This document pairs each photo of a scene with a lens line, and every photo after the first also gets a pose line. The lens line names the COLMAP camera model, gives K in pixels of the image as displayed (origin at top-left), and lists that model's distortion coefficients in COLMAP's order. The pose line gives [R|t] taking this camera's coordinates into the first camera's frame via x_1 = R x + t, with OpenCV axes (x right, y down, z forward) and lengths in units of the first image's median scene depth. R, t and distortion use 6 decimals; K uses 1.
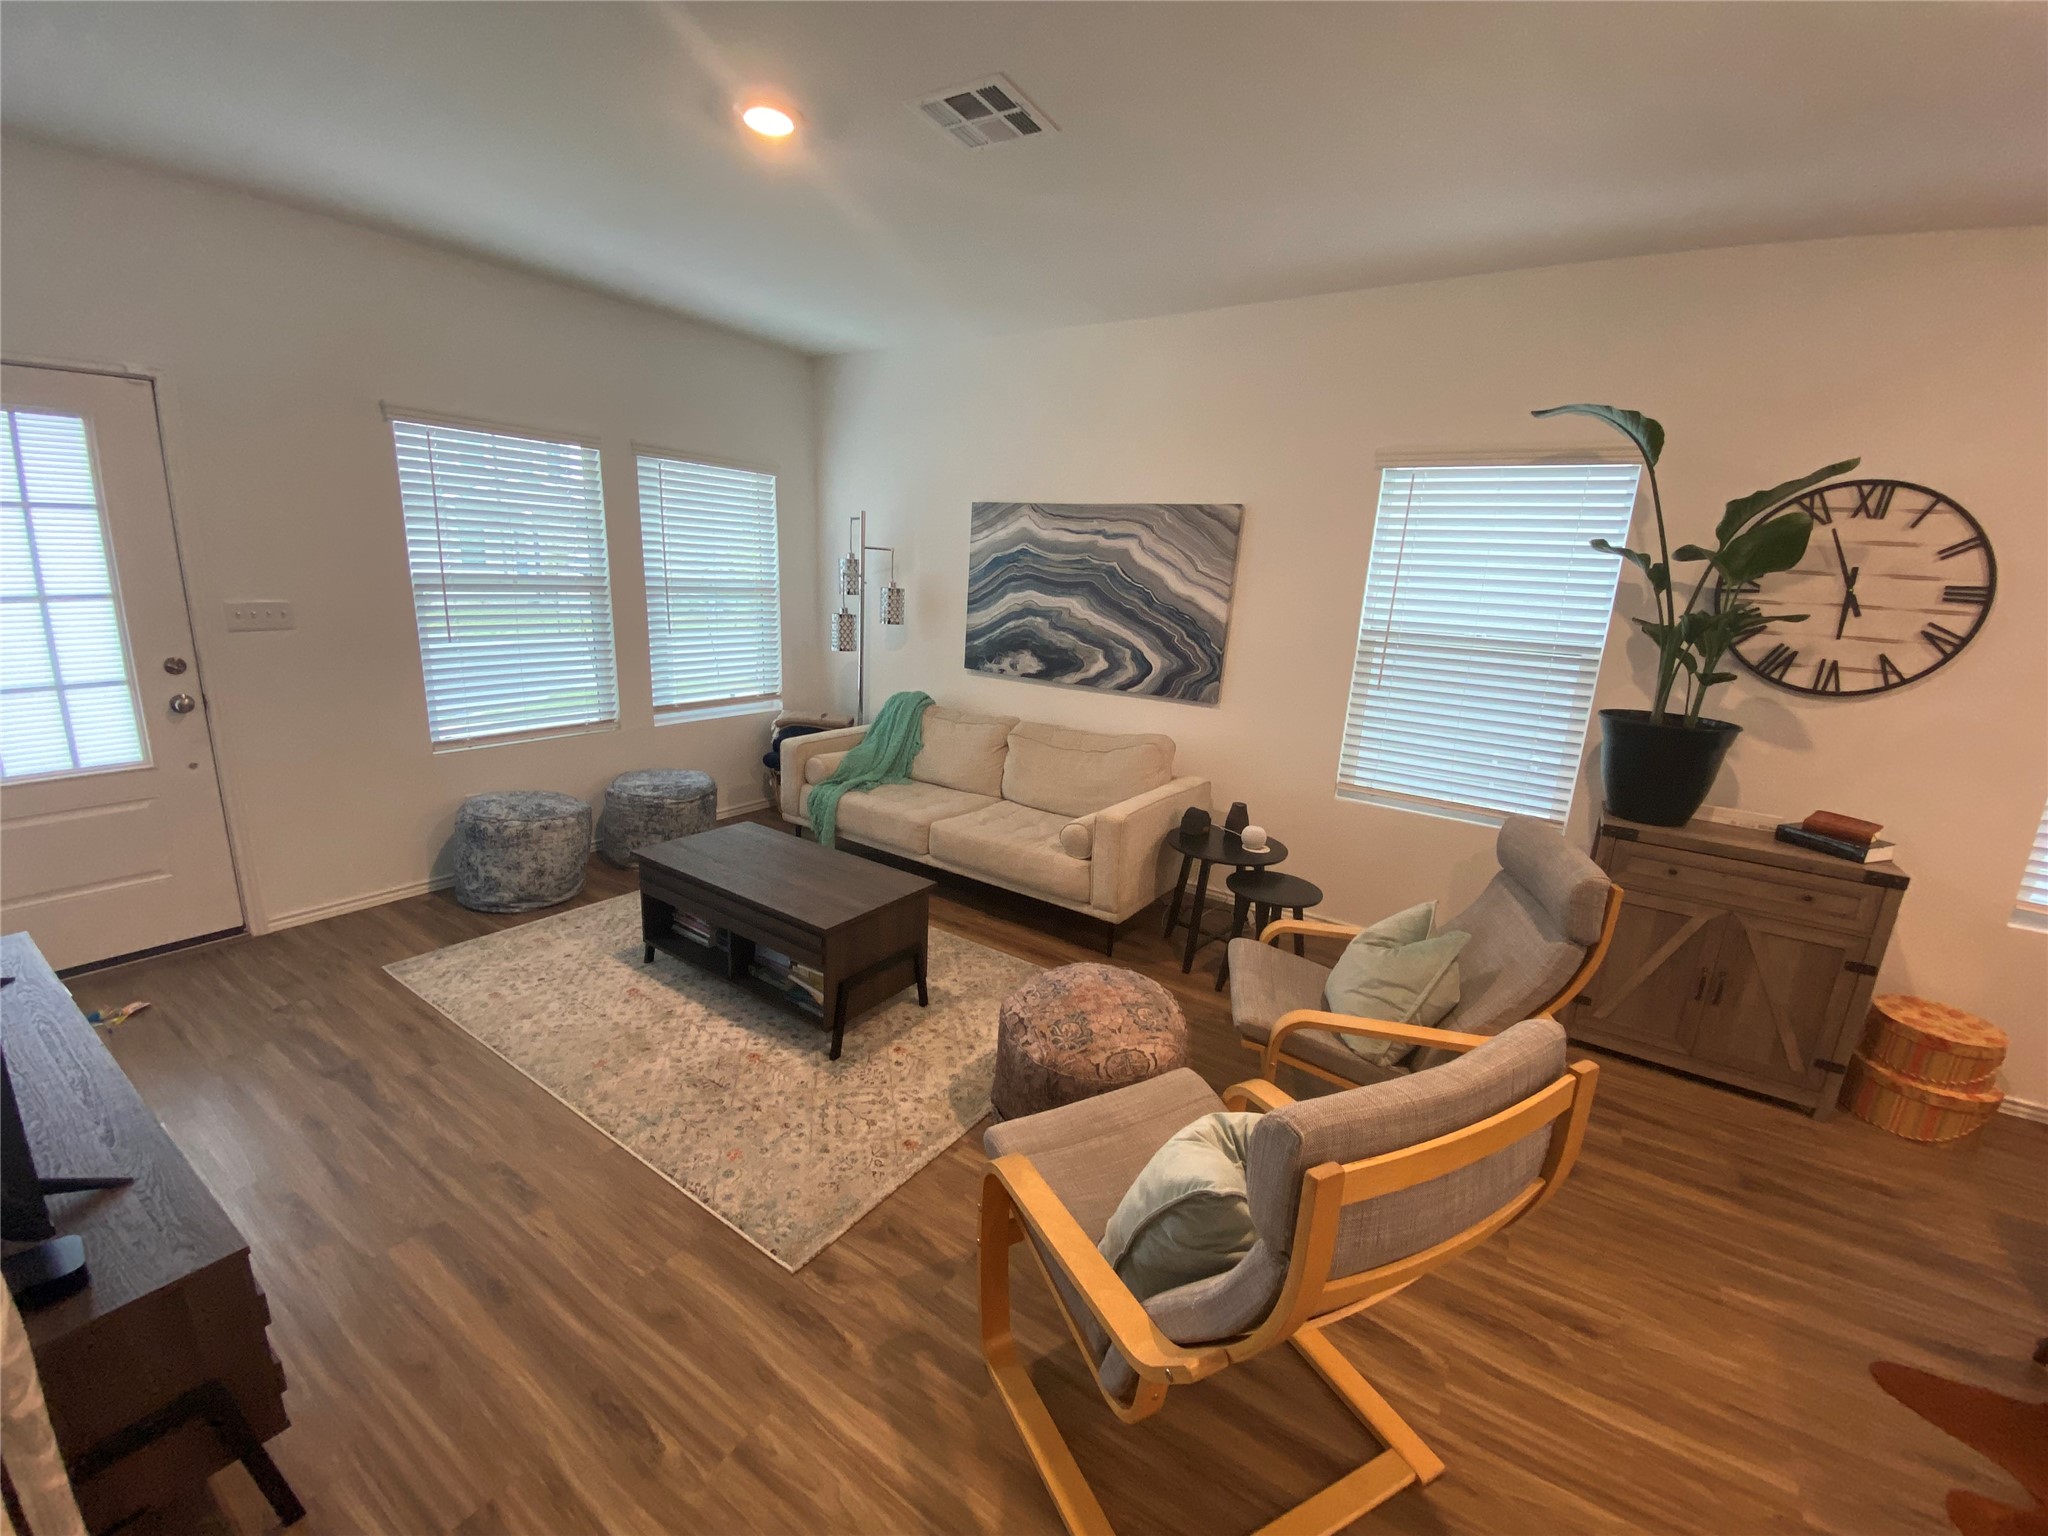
lens RADIAL K [[821.4, 0, 1020.3], [0, 821.4, 772.6], [0, 0, 1]] dist [0.022309, -0.023887]
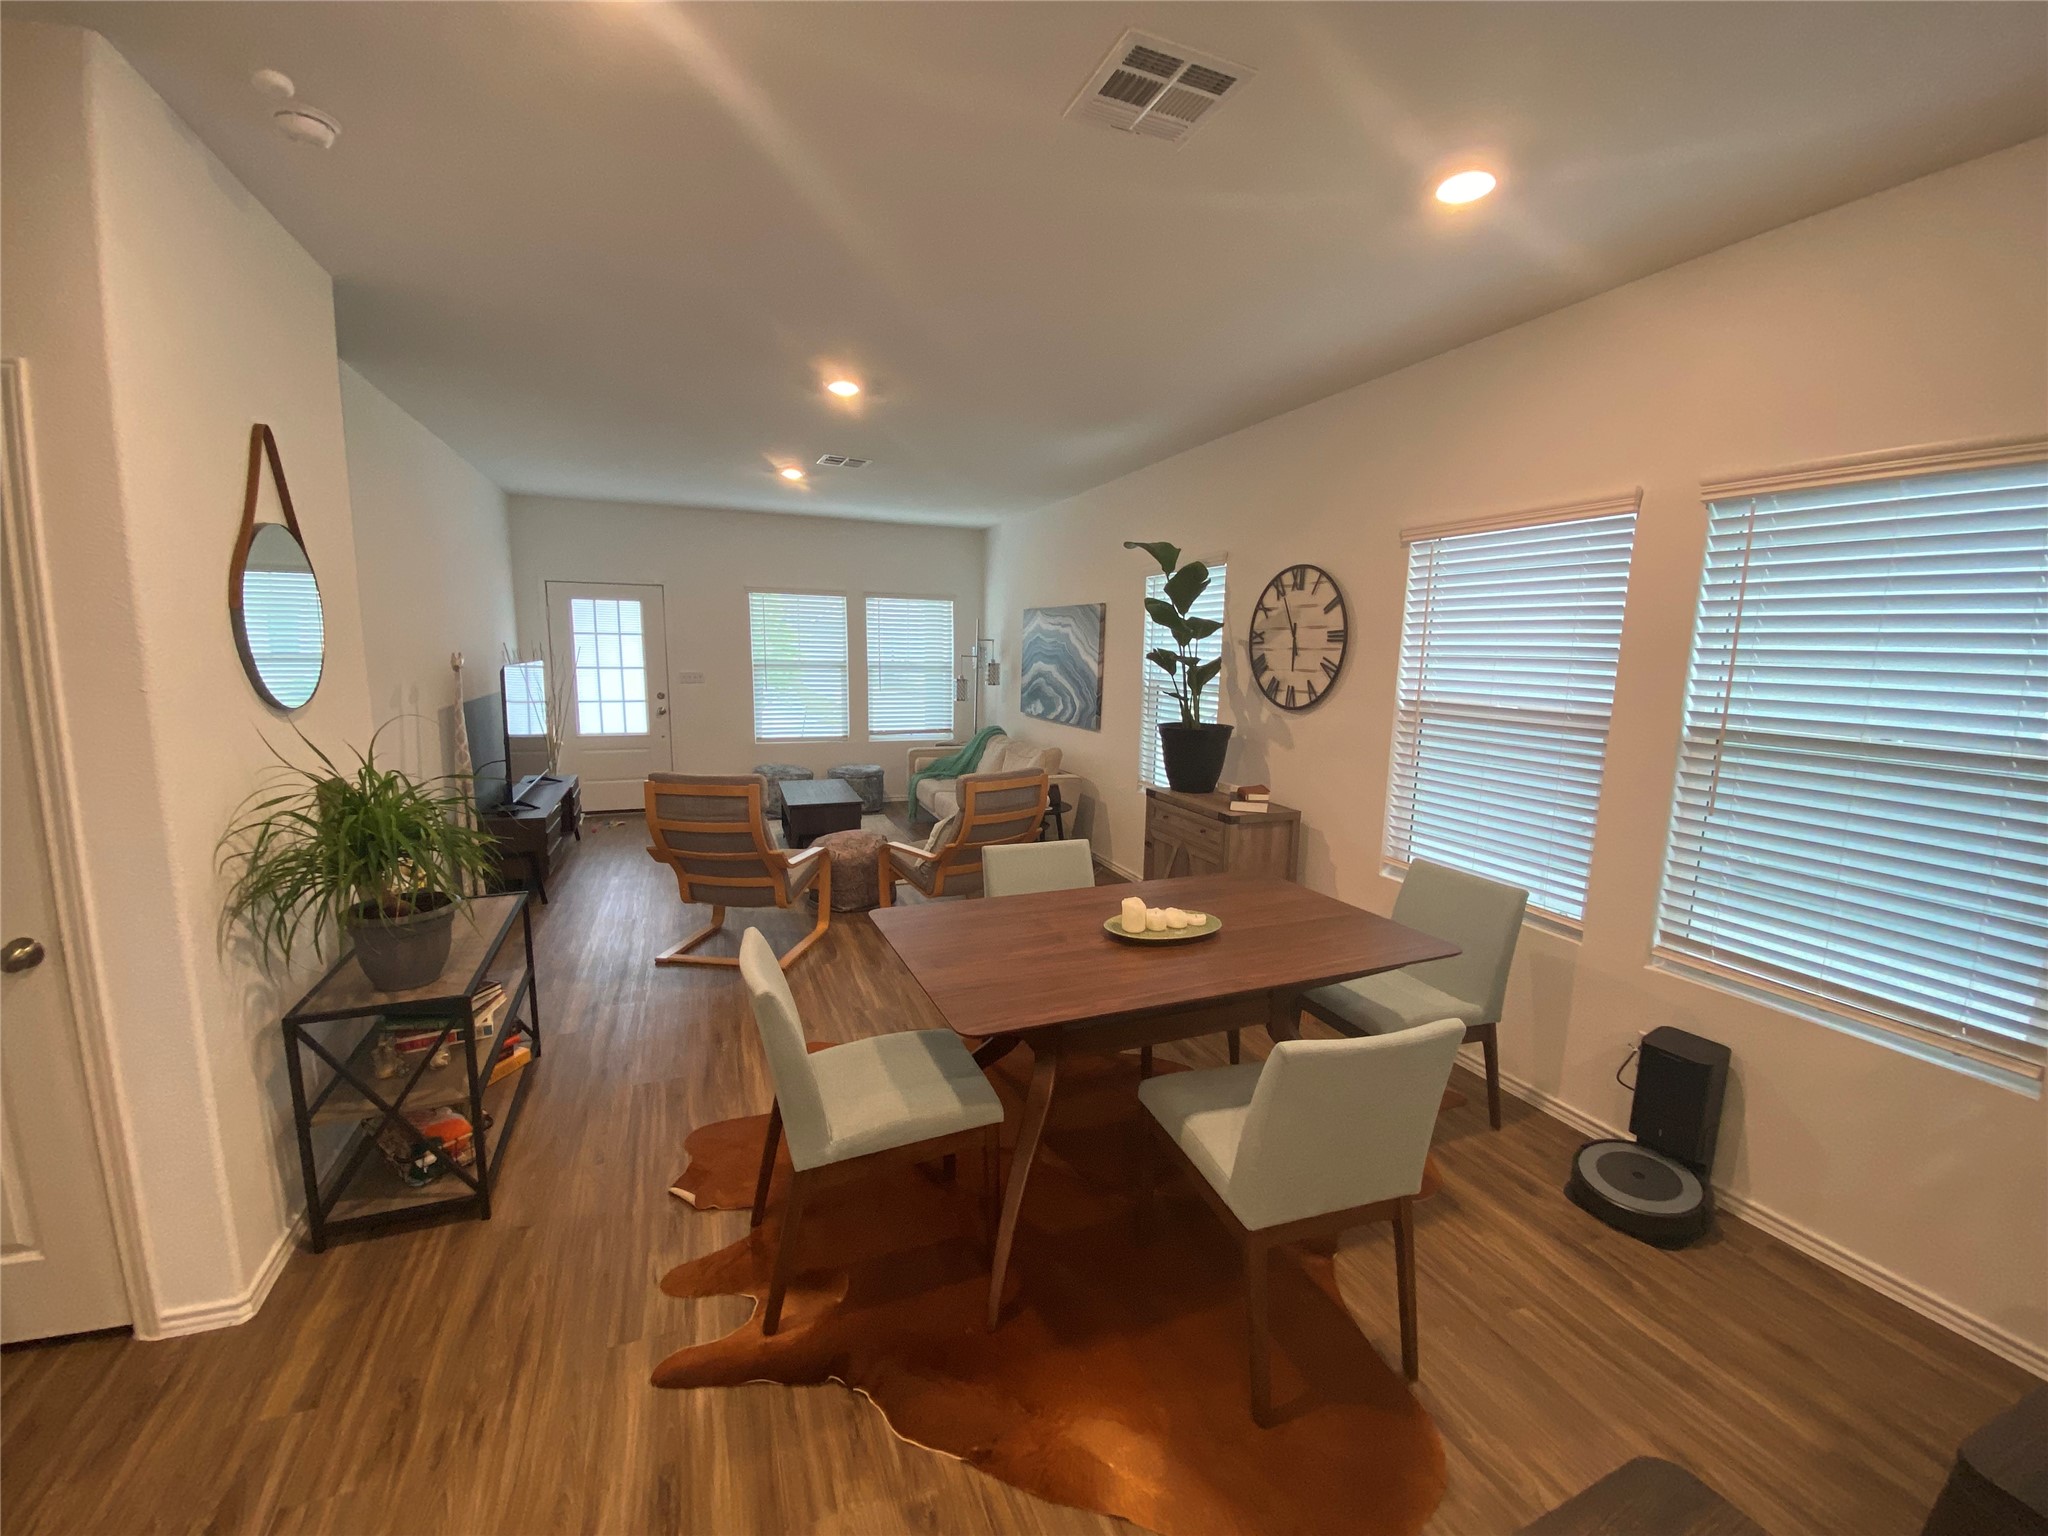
lens RADIAL K [[821.4, 0, 1020.3], [0, 821.4, 772.6], [0, 0, 1]] dist [0.022309, -0.023887]
pose [[0.819503, 0.050828, -0.570817, 0.963290], [-0.114799, 0.990429, -0.076621, 0.123873], [0.561459, 0.128321, 0.817494, -0.306169]]
